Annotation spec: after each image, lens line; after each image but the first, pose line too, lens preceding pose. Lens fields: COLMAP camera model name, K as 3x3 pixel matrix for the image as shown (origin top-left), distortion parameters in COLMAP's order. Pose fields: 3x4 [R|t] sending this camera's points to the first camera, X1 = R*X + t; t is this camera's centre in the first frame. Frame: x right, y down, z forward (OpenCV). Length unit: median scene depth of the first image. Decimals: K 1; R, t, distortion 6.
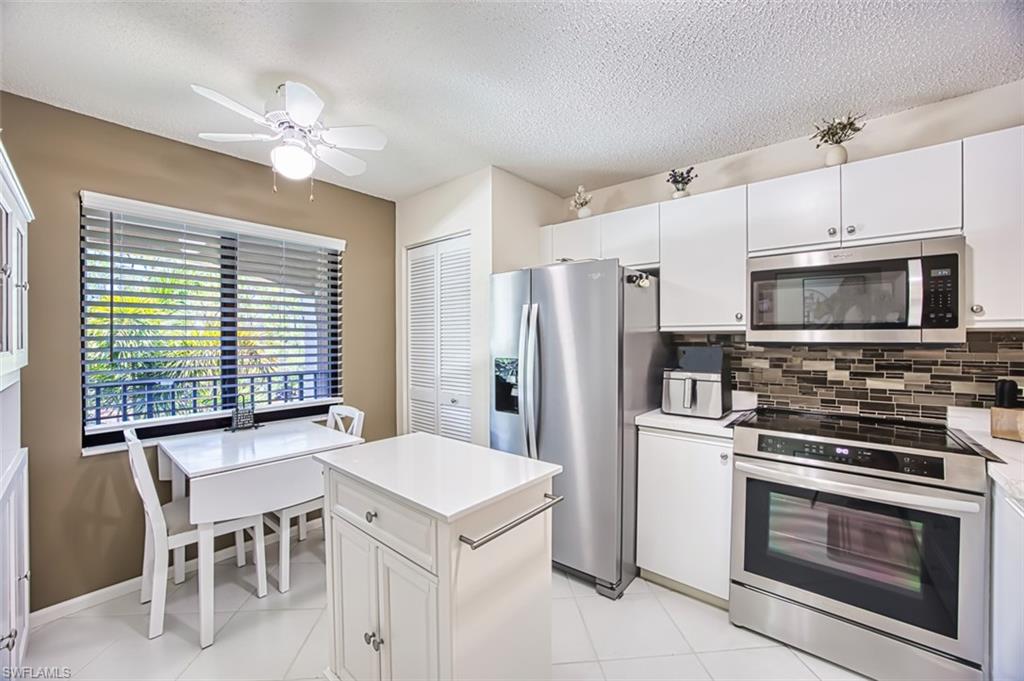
lens RADIAL K [[406.5, 0, 512.1], [0, 406.5, 343.2], [0, 0, 1]] dist [-0.030523, 0.000152]
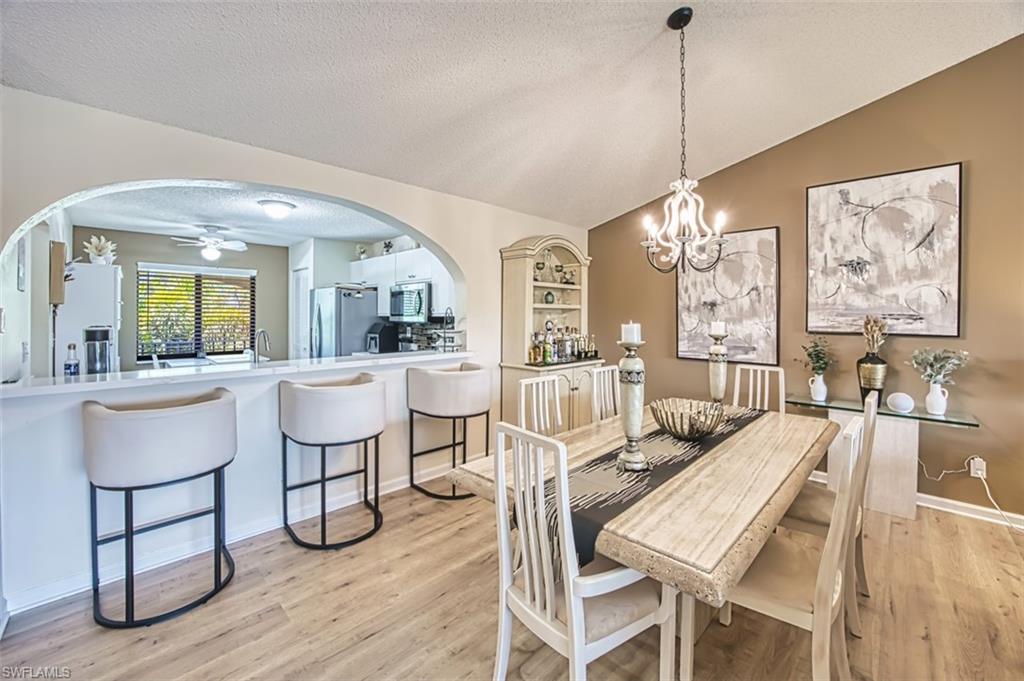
lens RADIAL K [[408.3, 0, 512.5], [0, 408.3, 318.8], [0, 0, 1]] dist [-0.036746, -0.000023]
pose [[0.997767, 0.004199, -0.066665, 1.338508], [-0.004379, 0.999987, -0.002555, -0.012097], [0.066653, 0.002841, 0.997772, -1.239384]]
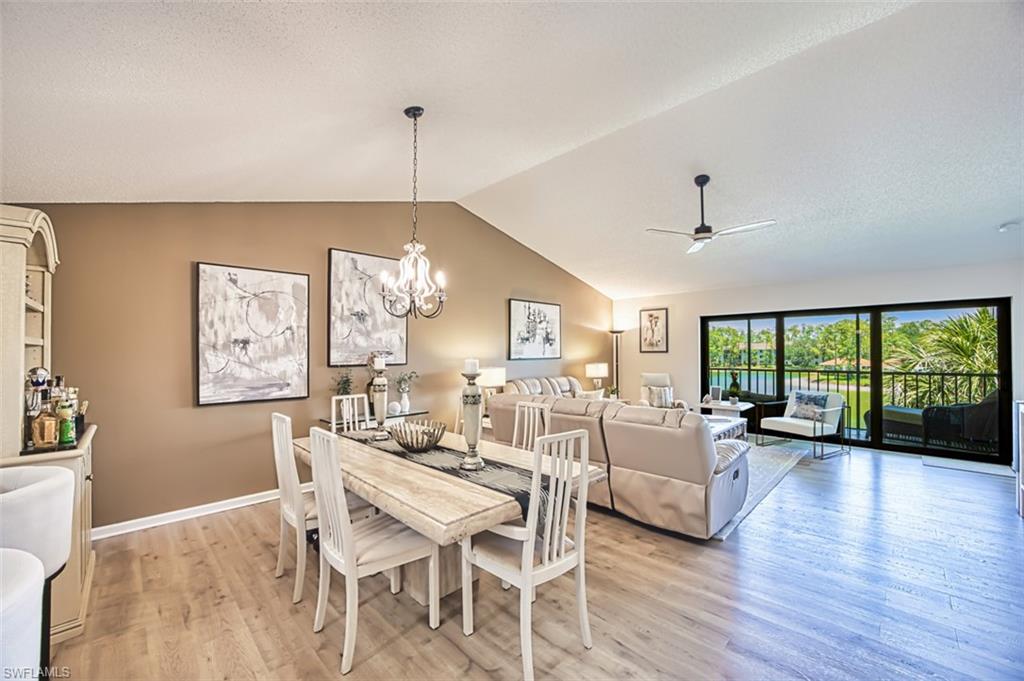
lens RADIAL K [[416.6, 0, 515.4], [0, 416.6, 354.2], [0, 0, 1]] dist [-0.029121, 0.000046]
pose [[0.081710, -0.009240, 0.996613, 0.625685], [0.019164, 0.999787, 0.007698, -0.023229], [-0.996472, 0.018470, 0.081870, -0.747757]]
